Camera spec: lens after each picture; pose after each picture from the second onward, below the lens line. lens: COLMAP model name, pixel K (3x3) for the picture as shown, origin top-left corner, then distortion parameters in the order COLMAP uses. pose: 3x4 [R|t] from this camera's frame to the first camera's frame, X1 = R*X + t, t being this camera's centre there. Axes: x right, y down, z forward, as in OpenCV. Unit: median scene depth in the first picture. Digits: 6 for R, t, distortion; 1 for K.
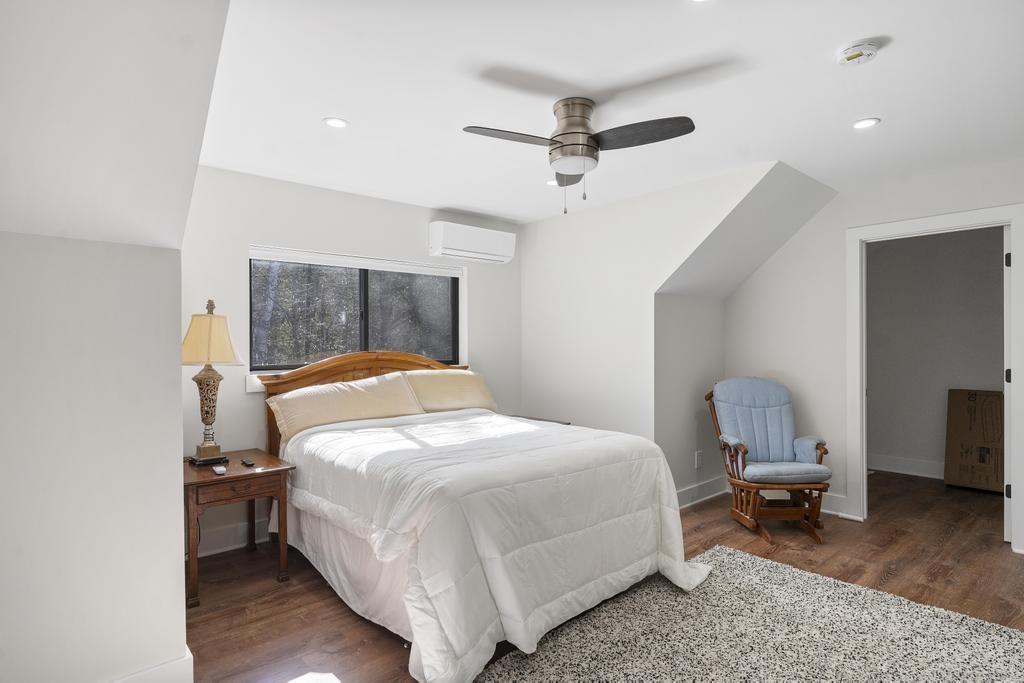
lens RADIAL K [[541.5, 0, 513.2], [0, 541.5, 341.3], [0, 0, 1]] dist [-0.013591, 0.000459]
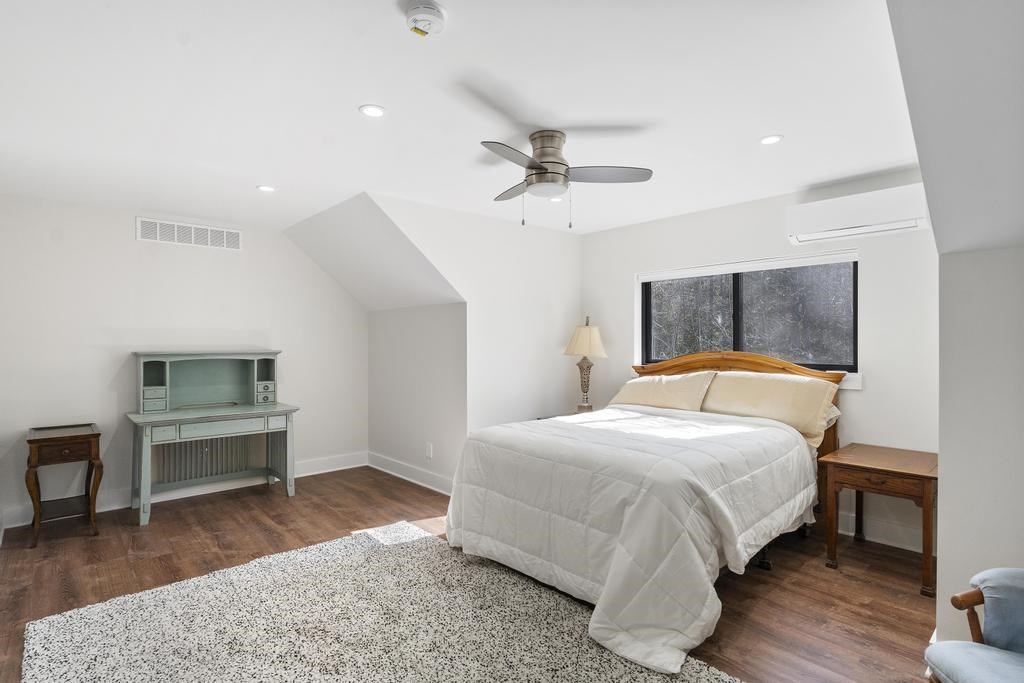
lens RADIAL K [[517.5, 0, 513.4], [0, 517.5, 342.2], [0, 0, 1]] dist [-0.005383, -0.000405]
pose [[0.014356, 0.006421, -0.999876, 0.762339], [0.005965, 0.999961, 0.006508, -0.008536], [0.999879, -0.006057, 0.014317, 0.581062]]
